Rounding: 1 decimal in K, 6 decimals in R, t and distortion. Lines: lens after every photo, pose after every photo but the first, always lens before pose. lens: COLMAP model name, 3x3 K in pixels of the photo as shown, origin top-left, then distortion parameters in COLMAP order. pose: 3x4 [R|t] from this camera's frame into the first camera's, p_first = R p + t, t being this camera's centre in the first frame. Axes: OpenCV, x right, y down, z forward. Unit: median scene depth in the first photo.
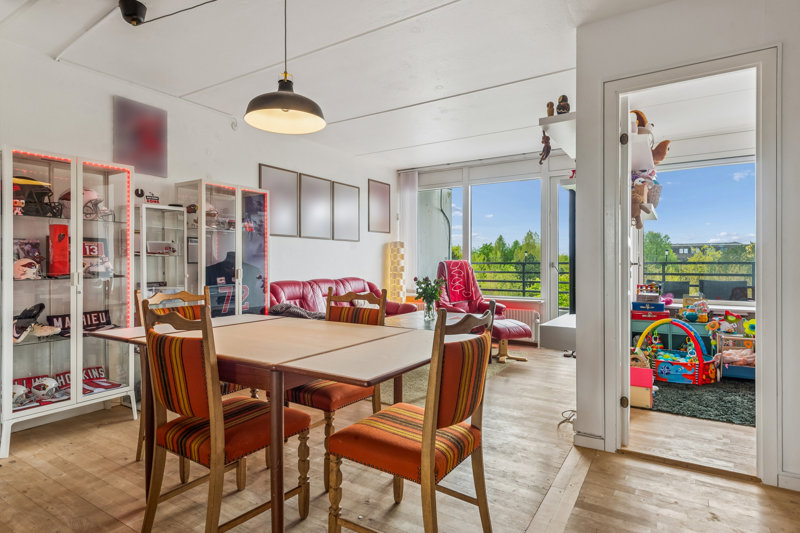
lens RADIAL K [[432.9, 0, 396.1], [0, 432.9, 262.0], [0, 0, 1]] dist [0.002281, -0.000324]
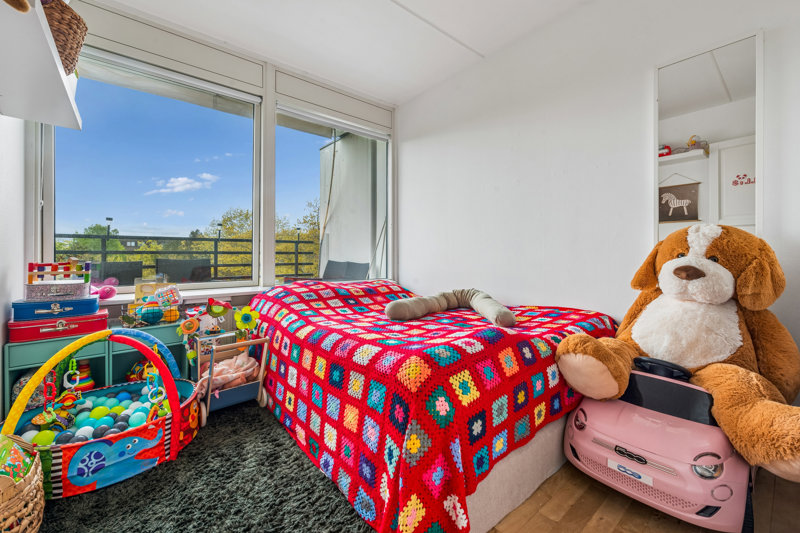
lens RADIAL K [[328.2, 0, 403.7], [0, 328.2, 252.9], [0, 0, 1]] dist [0.001509, 0.000164]
pose [[0.287563, 0.003539, 0.957755, 0.341658], [-0.001989, 0.999993, -0.003098, 0.042027], [-0.957760, -0.001014, 0.287568, 0.526116]]
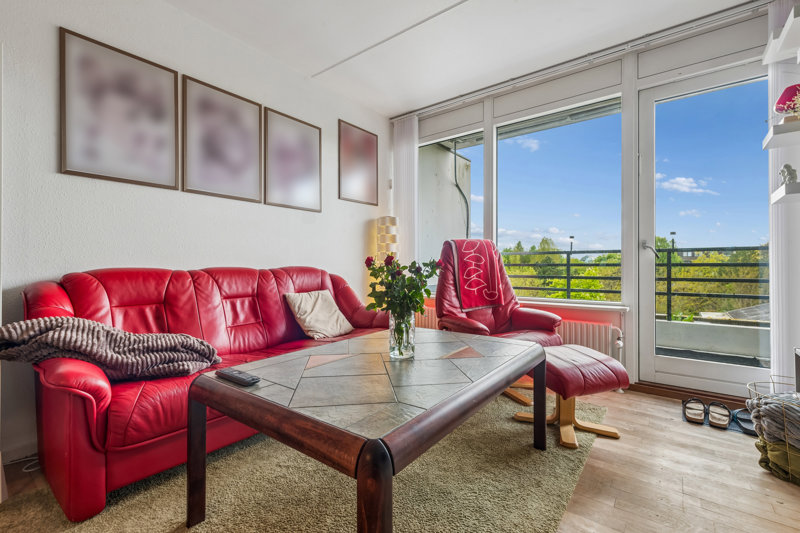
lens RADIAL K [[360.6, 0, 400.0], [0, 360.6, 266.5], [0, 0, 1]] dist [-0.000995, -0.000068]
pose [[0.996691, -0.000491, -0.081280, 0.096813], [0.000903, 0.999987, 0.005041, 0.039231], [0.081277, -0.005098, 0.996679, 0.598565]]
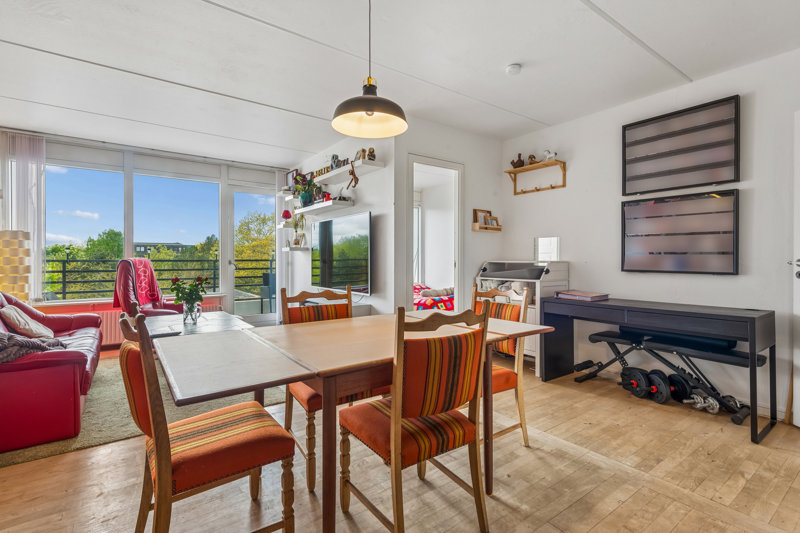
lens RADIAL K [[372.2, 0, 403.0], [0, 372.2, 257.9], [0, 0, 1]] dist [0.001165, 0.000132]
pose [[0.350232, 0.002824, 0.936659, -0.474039], [-0.000978, 0.999996, -0.002649, -0.003165], [-0.936662, 0.000011, 0.350234, 0.279438]]
